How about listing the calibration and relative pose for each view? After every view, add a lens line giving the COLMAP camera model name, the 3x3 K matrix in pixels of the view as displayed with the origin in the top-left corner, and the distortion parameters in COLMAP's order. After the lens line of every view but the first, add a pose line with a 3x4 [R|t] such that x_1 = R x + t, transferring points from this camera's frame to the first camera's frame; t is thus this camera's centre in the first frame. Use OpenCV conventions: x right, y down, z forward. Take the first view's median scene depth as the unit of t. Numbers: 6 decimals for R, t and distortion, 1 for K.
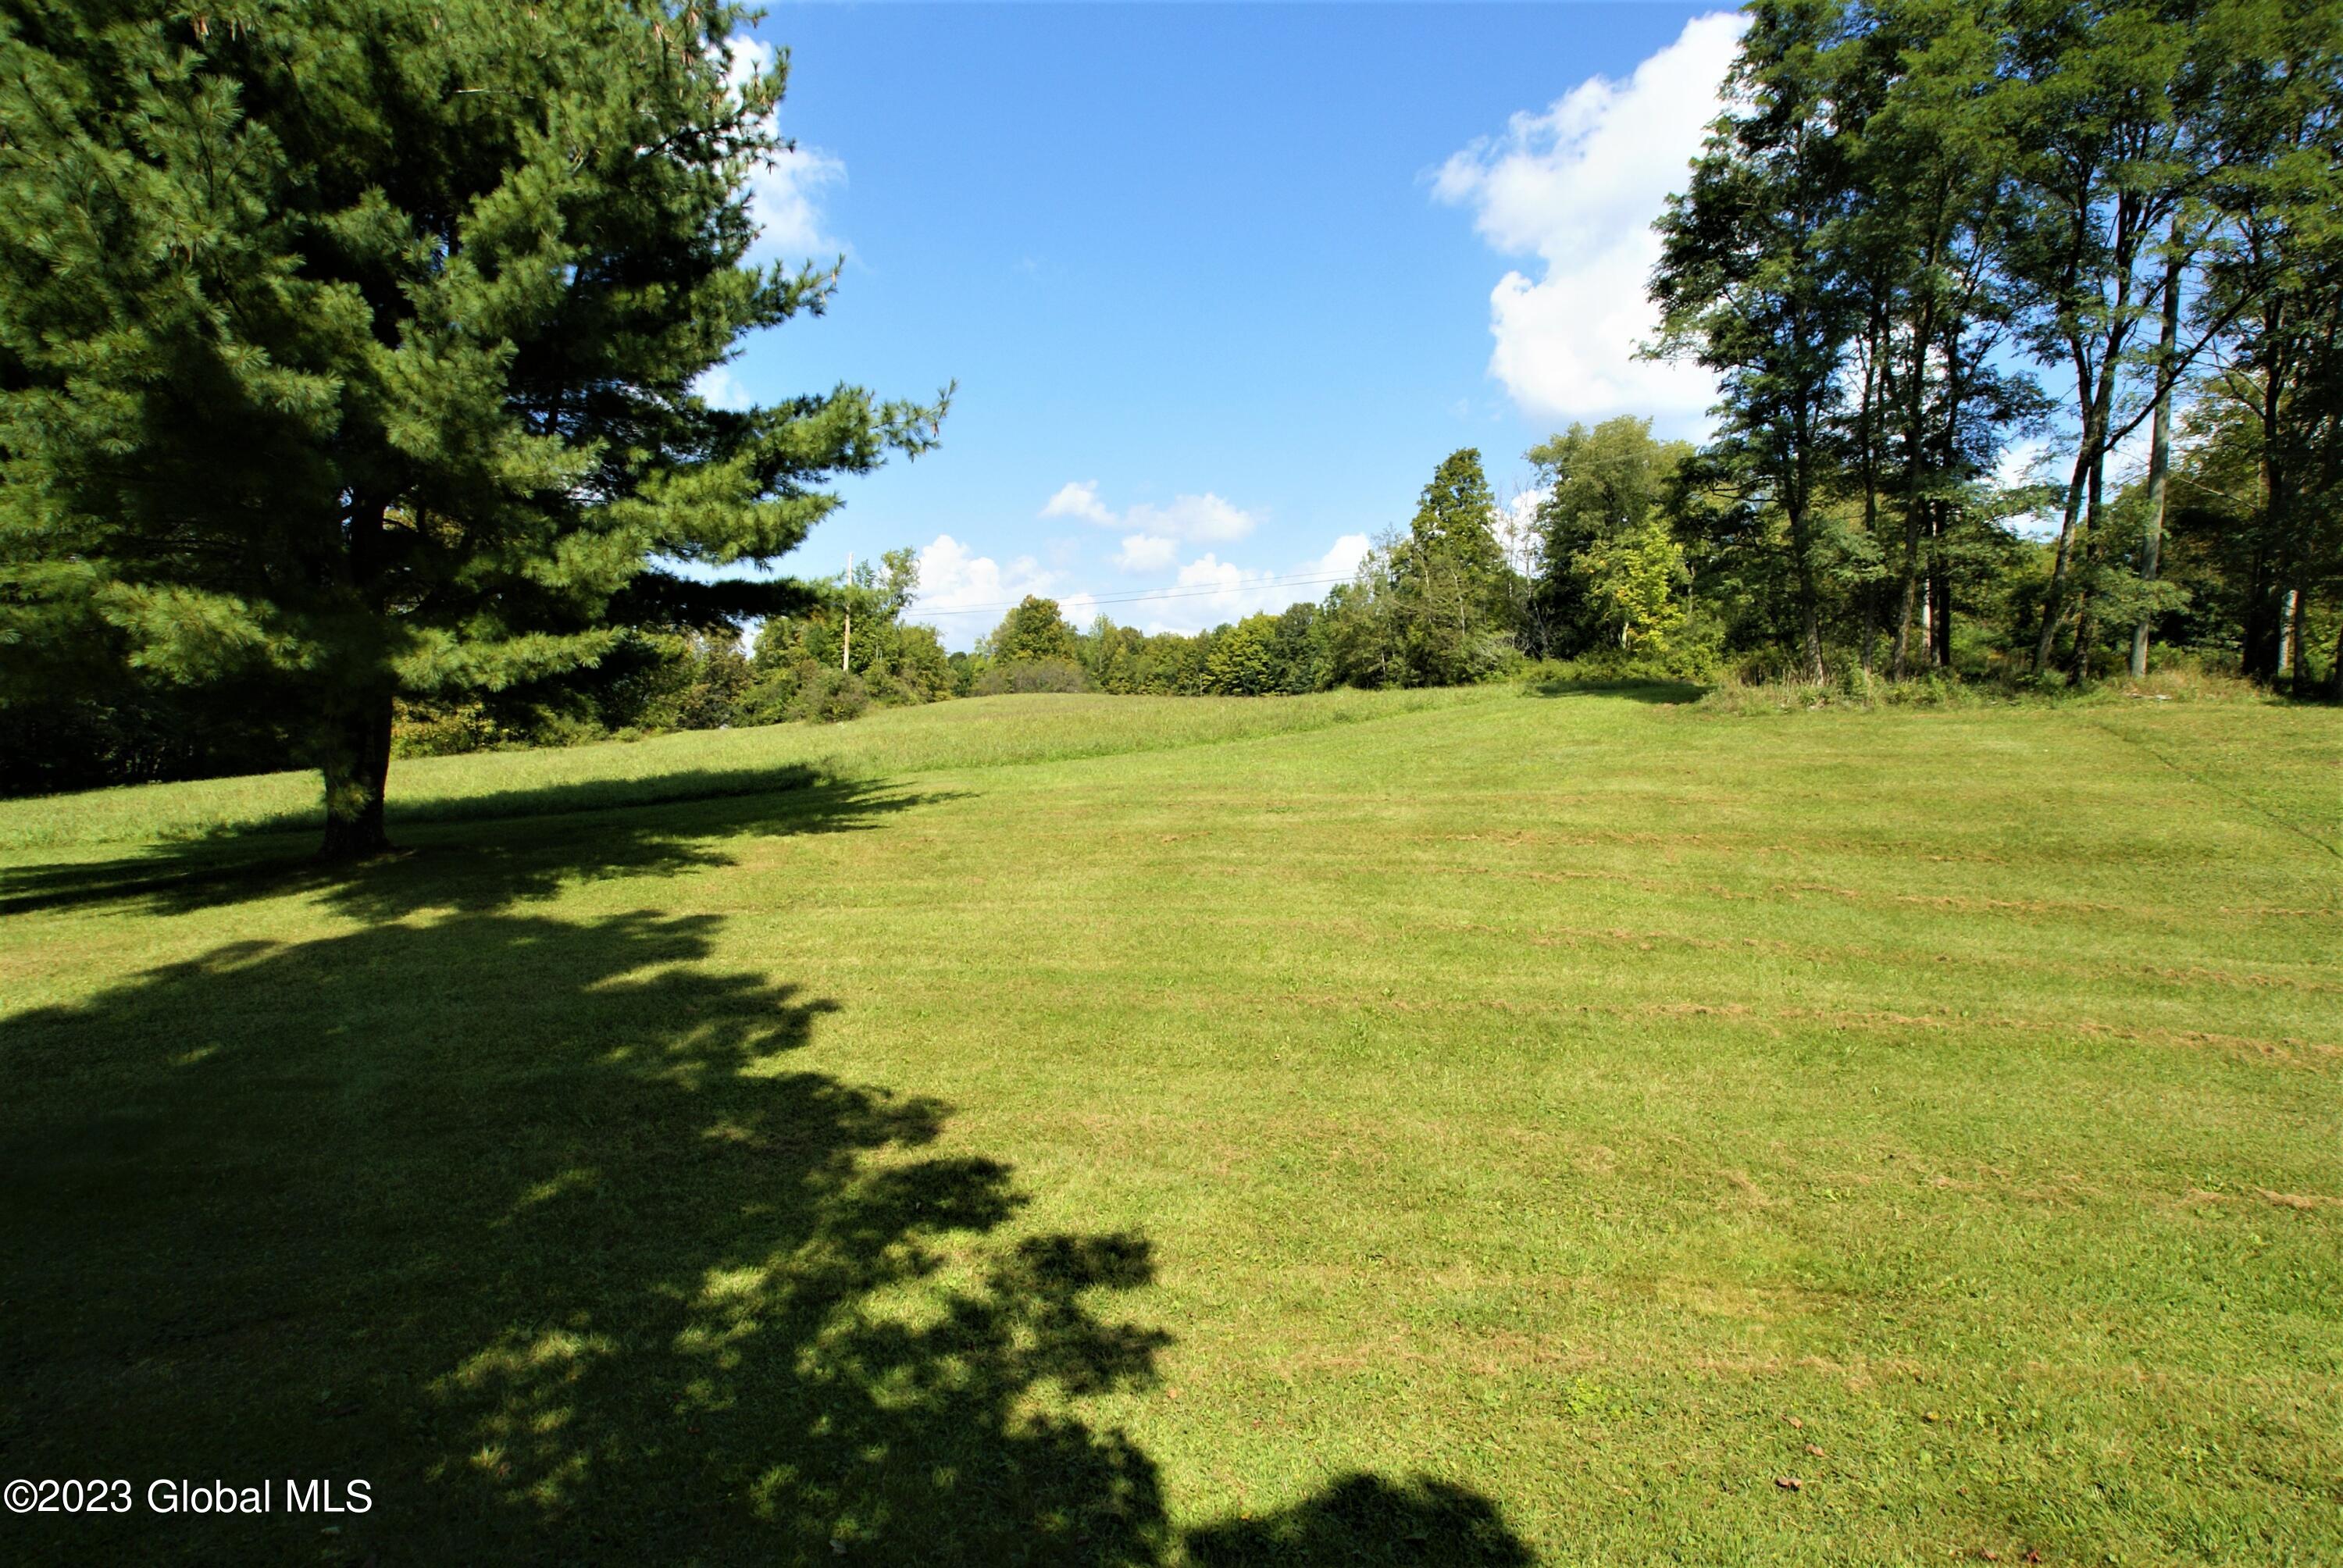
lens RADIAL K [[1084.0, 0, 1171.7], [0, 1084.0, 792.0], [0, 0, 1]] dist [-0.015806, 0.002461]
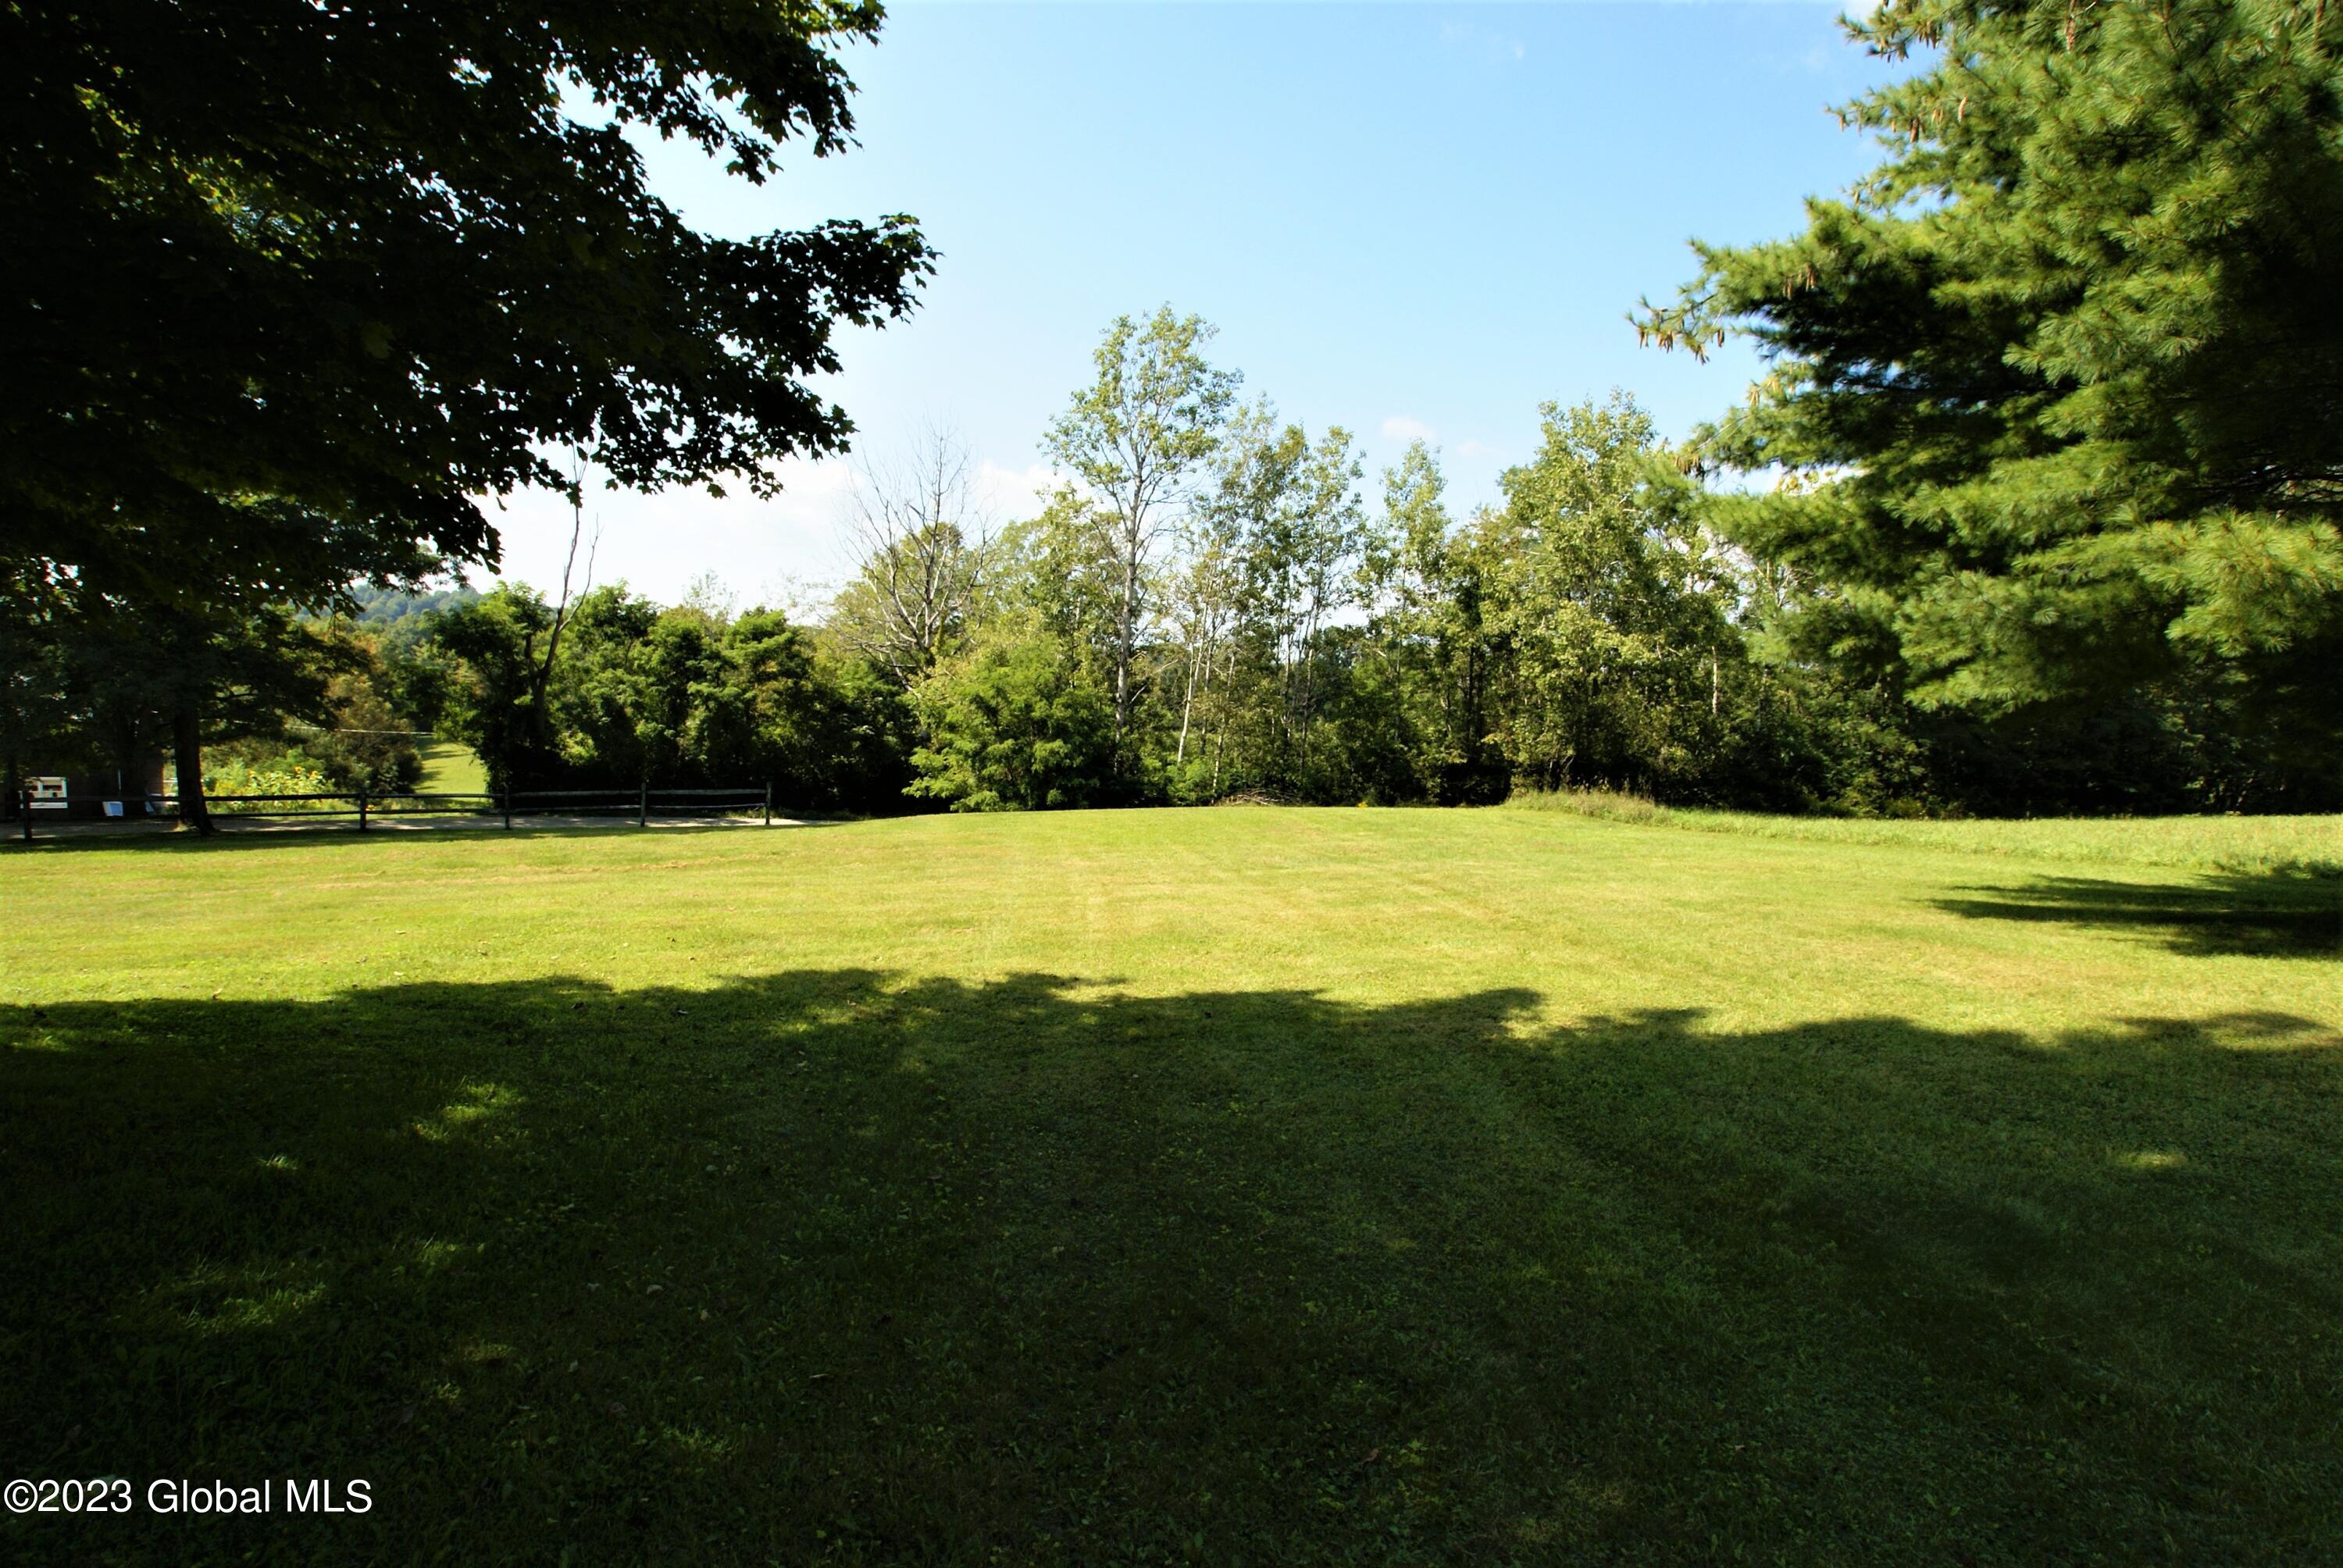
lens RADIAL K [[1084.0, 0, 1169.9], [0, 1084.0, 800.4], [0, 0, 1]] dist [-0.015806, 0.002461]
pose [[0.020008, 0.062190, -0.997864, -0.181618], [-0.087136, 0.994374, 0.060226, 0.020108], [0.995995, 0.085745, 0.025314, 0.246322]]
